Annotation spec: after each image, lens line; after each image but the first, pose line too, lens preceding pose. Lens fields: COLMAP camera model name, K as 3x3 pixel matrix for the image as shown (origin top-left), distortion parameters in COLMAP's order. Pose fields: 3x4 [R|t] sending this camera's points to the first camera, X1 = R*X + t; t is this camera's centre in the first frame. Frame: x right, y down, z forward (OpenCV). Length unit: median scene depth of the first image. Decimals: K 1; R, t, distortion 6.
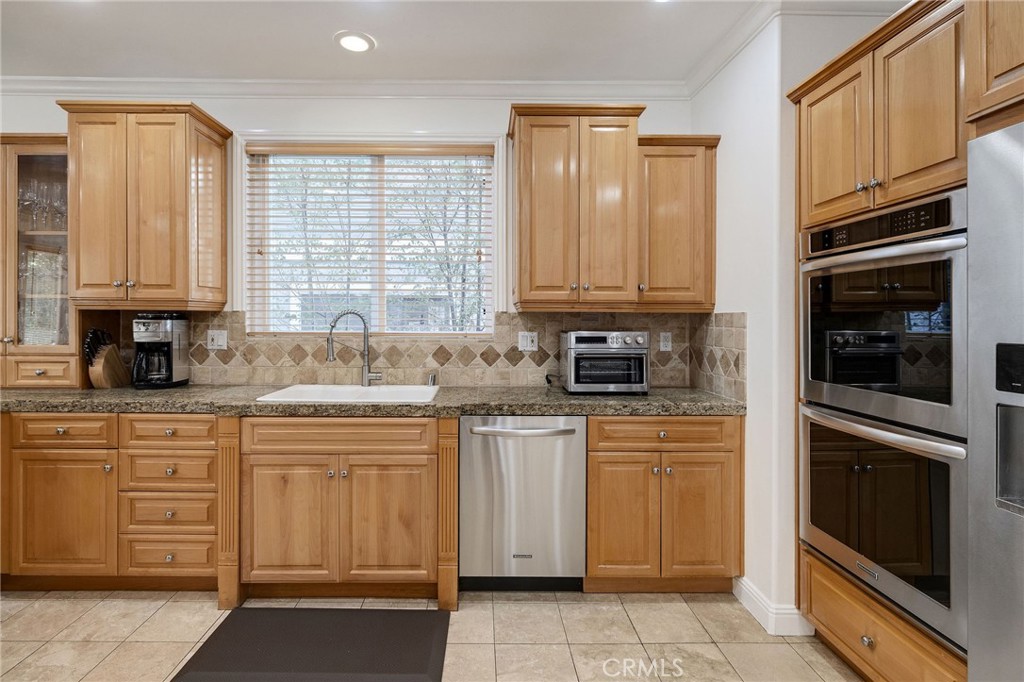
lens RADIAL K [[527.0, 0, 475.7], [0, 527.0, 312.1], [0, 0, 1]] dist [-0.001194, -0.000136]
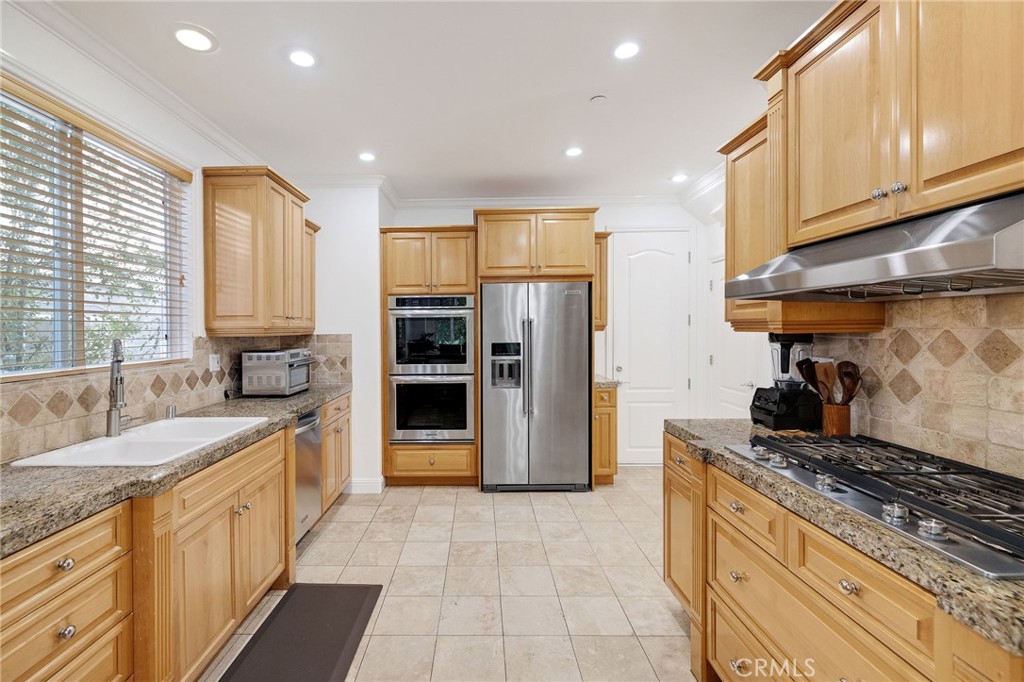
lens RADIAL K [[440.5, 0, 491.8], [0, 440.5, 333.7], [0, 0, 1]] dist [-0.000338, 0.000136]
pose [[-0.017940, -0.015662, 0.999716, -0.869196], [-0.001538, 0.999877, 0.015637, -0.021644], [-0.999838, -0.001257, -0.017961, 0.456767]]
